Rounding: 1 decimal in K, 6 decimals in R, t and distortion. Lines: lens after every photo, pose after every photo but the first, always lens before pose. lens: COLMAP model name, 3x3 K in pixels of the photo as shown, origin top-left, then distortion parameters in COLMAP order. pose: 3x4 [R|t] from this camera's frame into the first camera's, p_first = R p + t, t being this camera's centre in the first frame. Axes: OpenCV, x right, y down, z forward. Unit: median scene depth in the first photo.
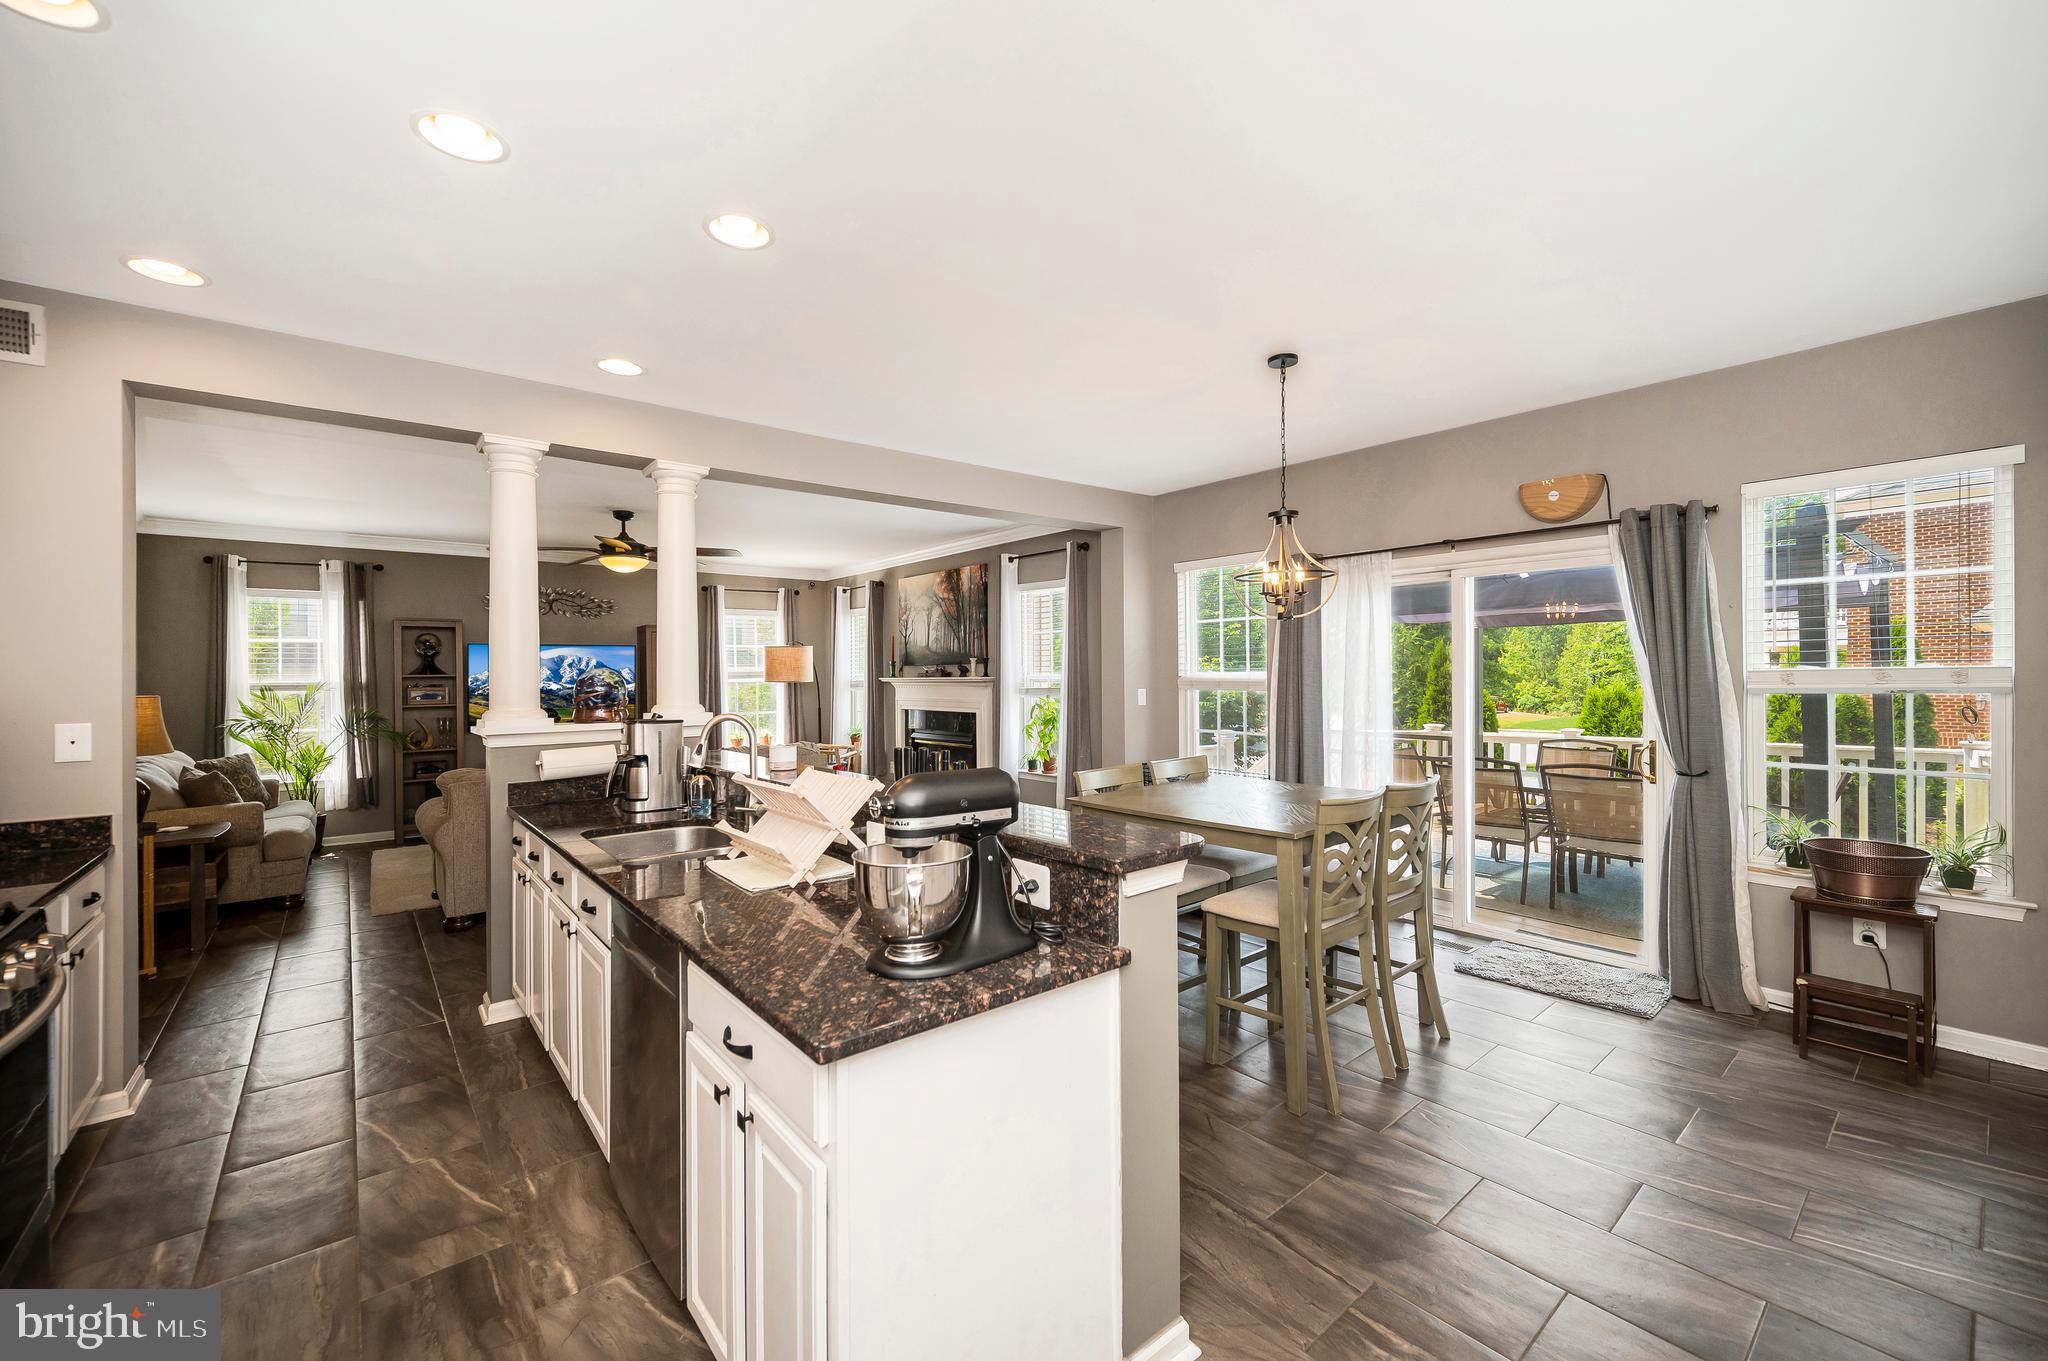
lens RADIAL K [[824.0, 0, 1030.4], [0, 824.0, 674.8], [0, 0, 1]] dist [-0.000272, 0.000010]
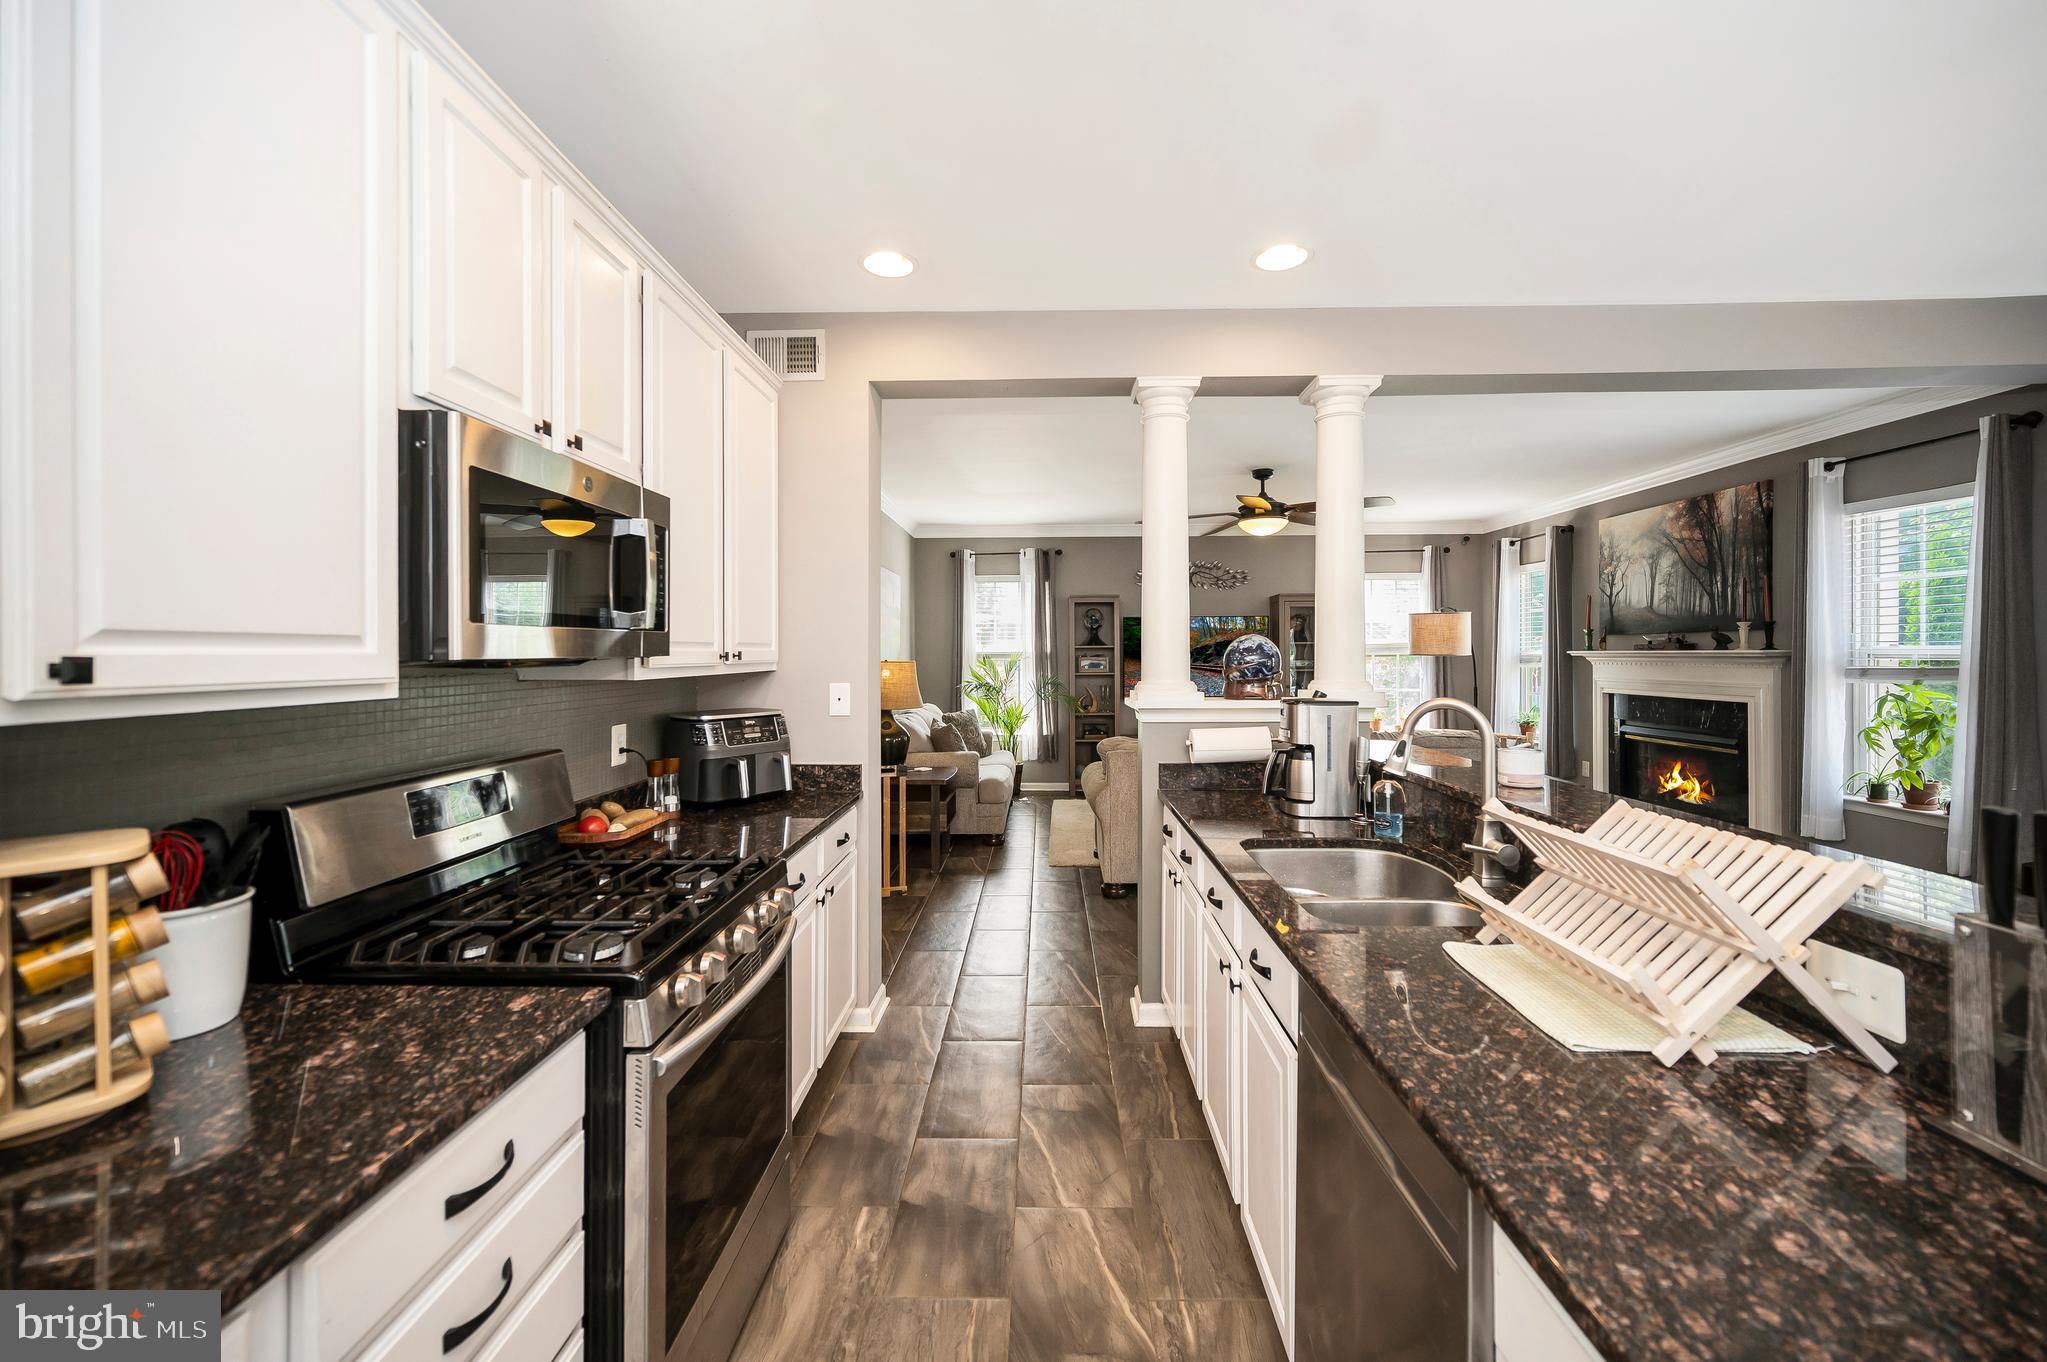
lens RADIAL K [[817.7, 0, 1031.0], [0, 817.7, 654.3], [0, 0, 1]] dist [-0.002331, 0.000286]
pose [[0.756954, 0.007661, -0.653424, -0.105015], [-0.003394, 0.999964, 0.007793, 0.004178], [0.653460, -0.003681, 0.756952, 0.156057]]
